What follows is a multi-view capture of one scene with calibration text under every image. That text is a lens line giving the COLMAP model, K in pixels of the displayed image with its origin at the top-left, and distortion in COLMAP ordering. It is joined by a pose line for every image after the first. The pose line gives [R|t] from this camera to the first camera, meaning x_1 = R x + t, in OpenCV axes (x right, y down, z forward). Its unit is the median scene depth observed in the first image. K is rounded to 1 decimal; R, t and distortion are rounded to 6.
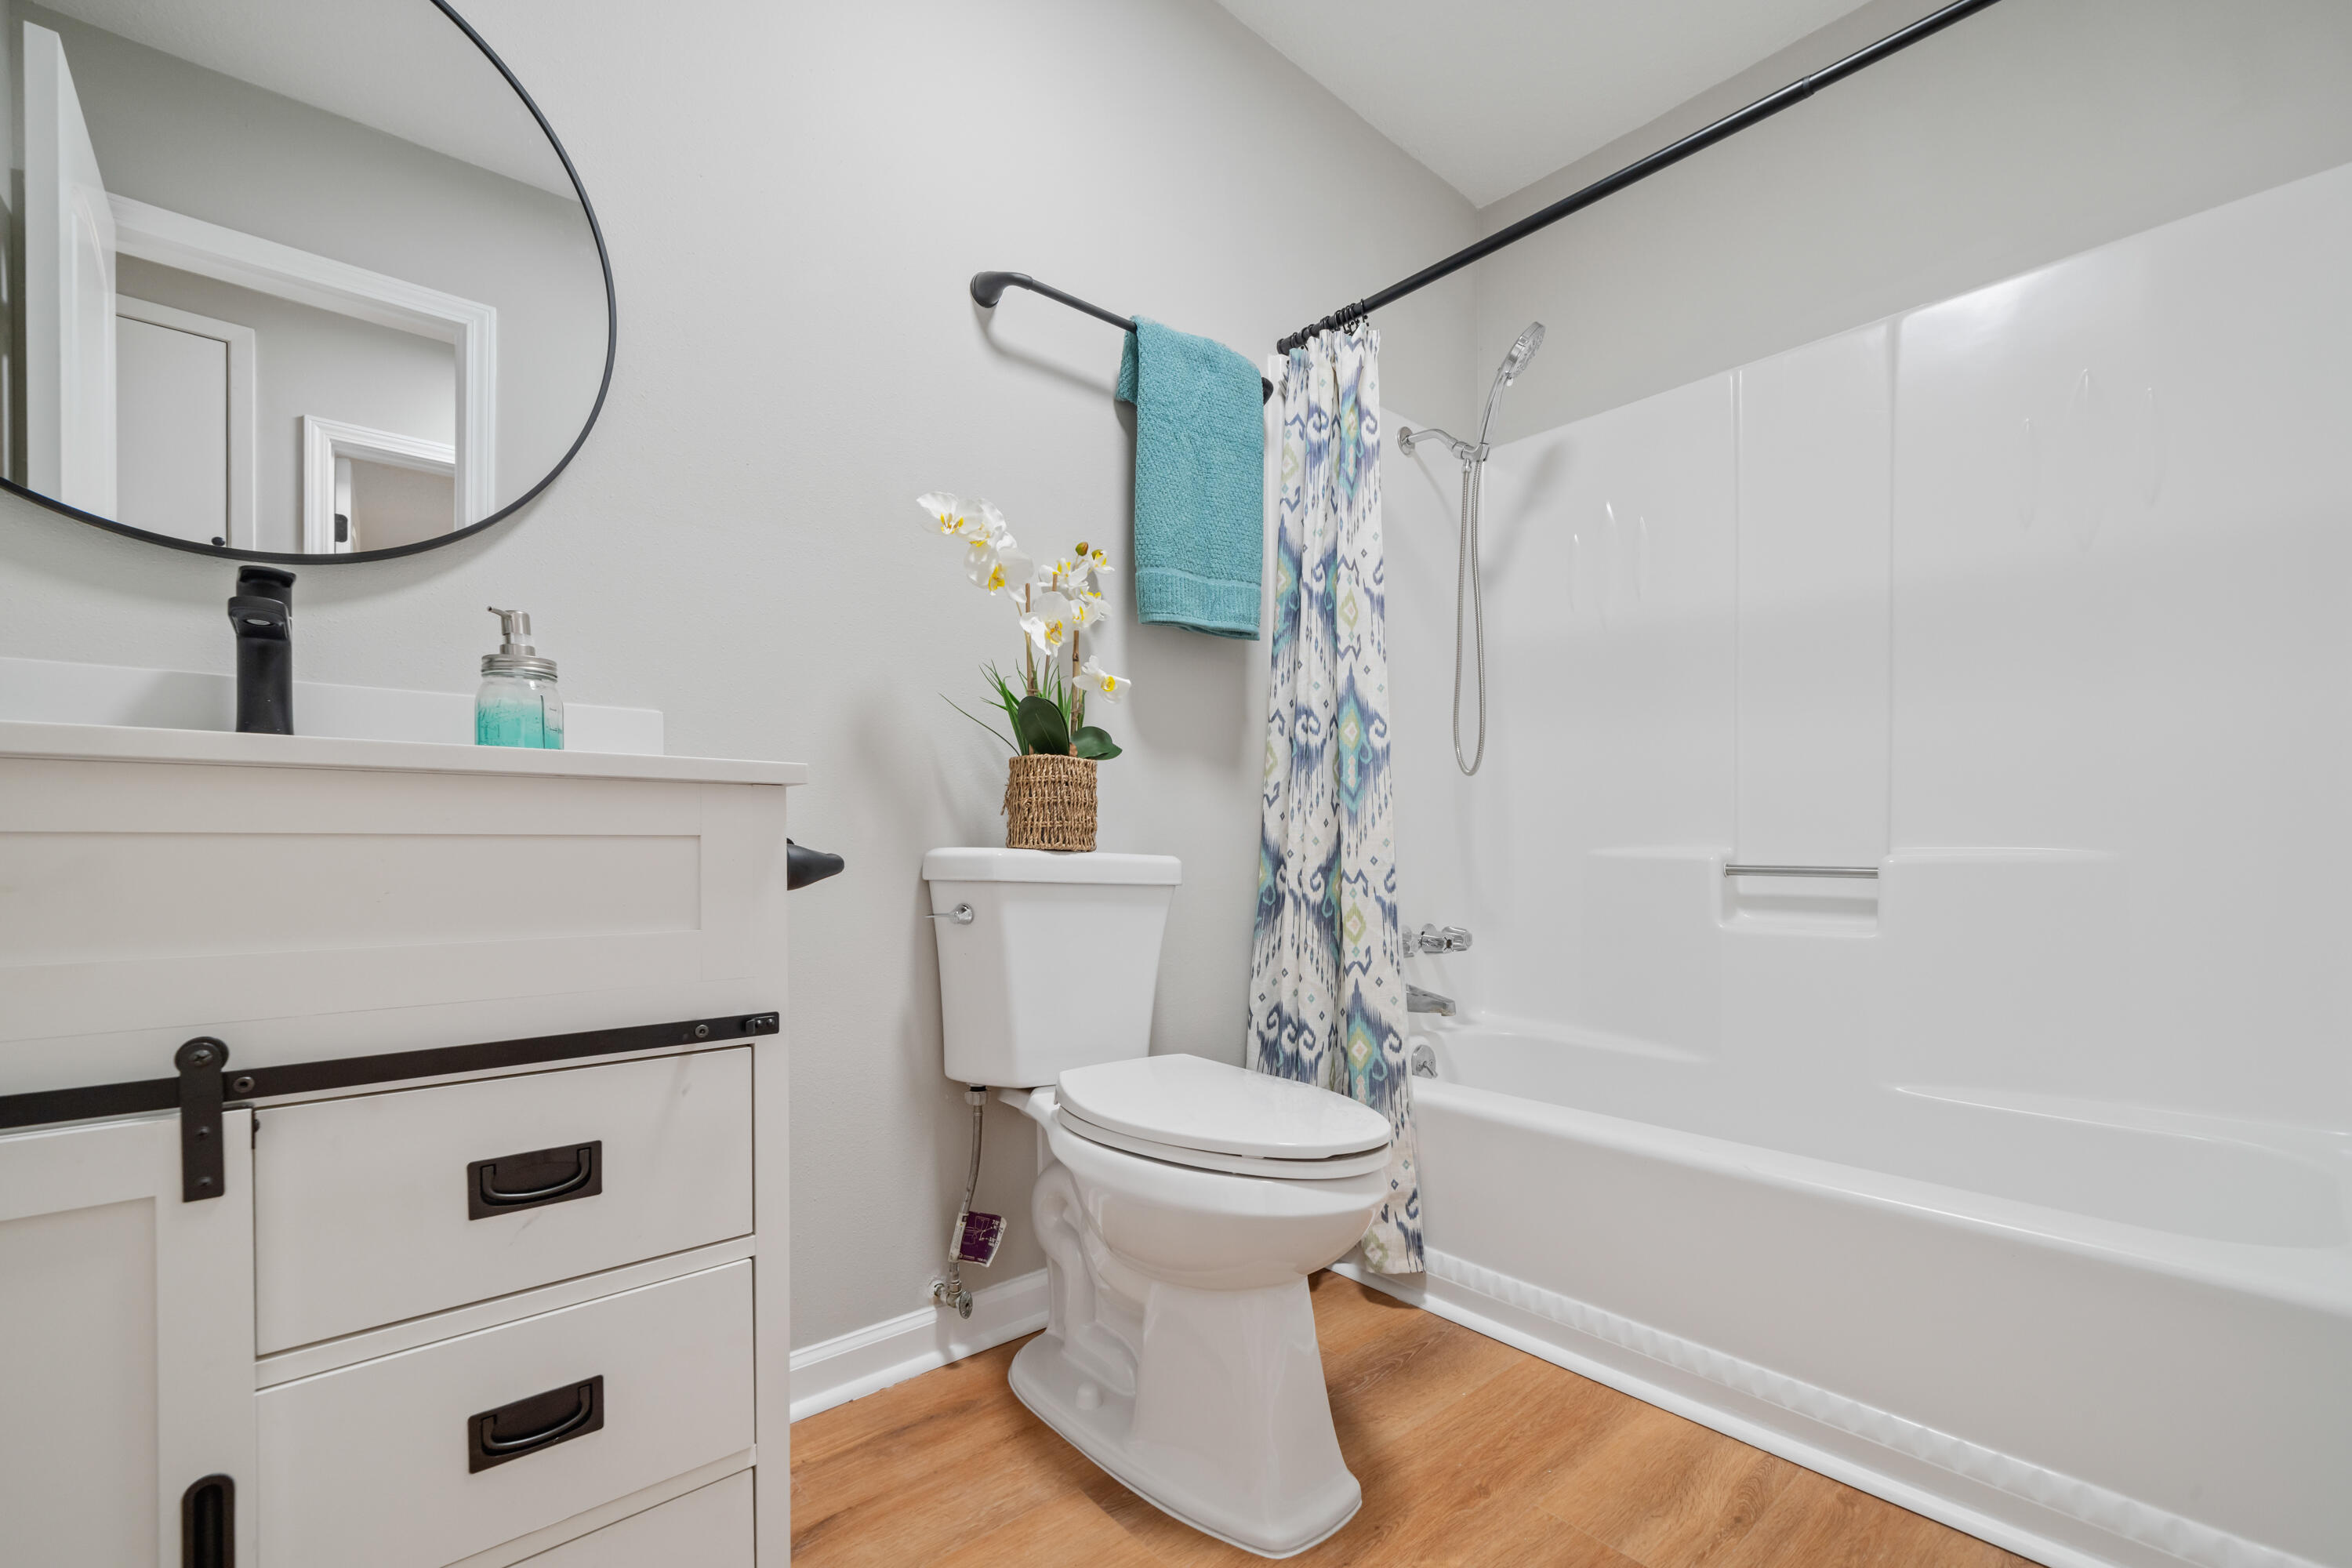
lens RADIAL K [[960.0, 0, 1172.7], [0, 960.0, 854.9], [0, 0, 1]] dist [-0.000440, -0.000383]
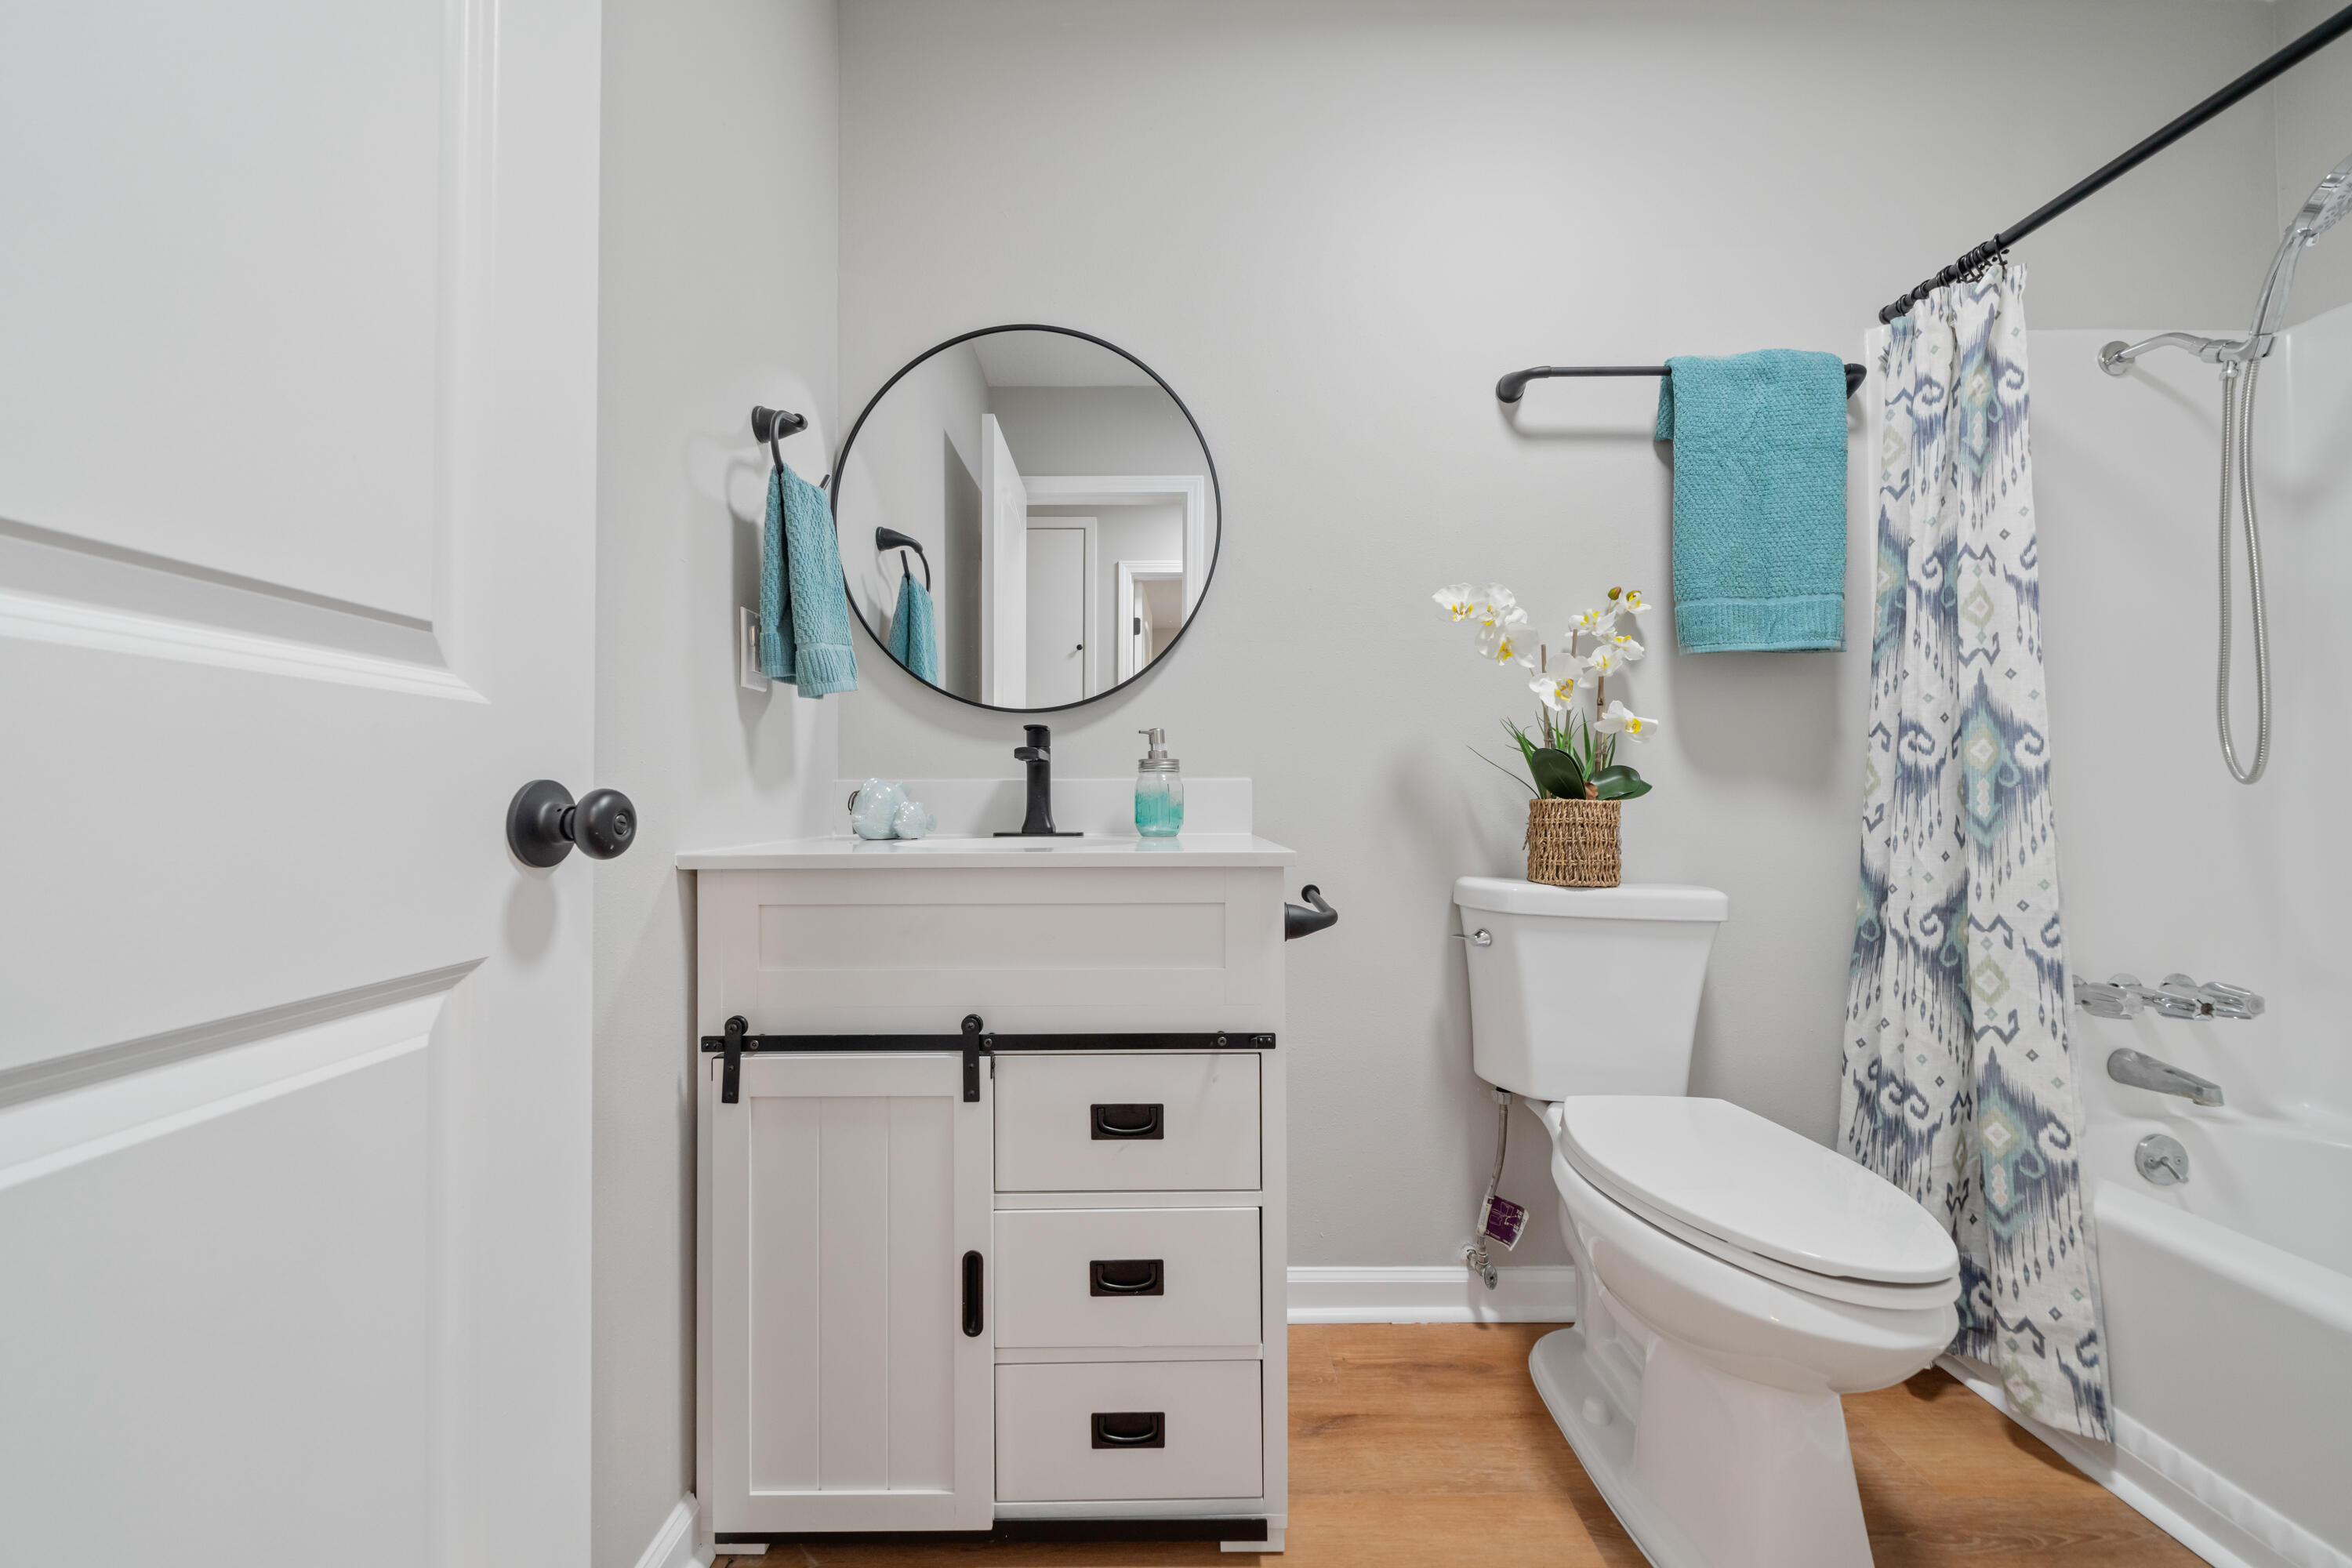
lens RADIAL K [[837.2, 0, 1197.1], [0, 837.2, 795.9], [0, 0, 1]] dist [-0.001909, 0.000070]
pose [[0.773236, 0.003202, -0.634111, 0.138465], [-0.010707, 0.999911, -0.008007, -0.087975], [0.634029, 0.012981, 0.773201, 0.004439]]
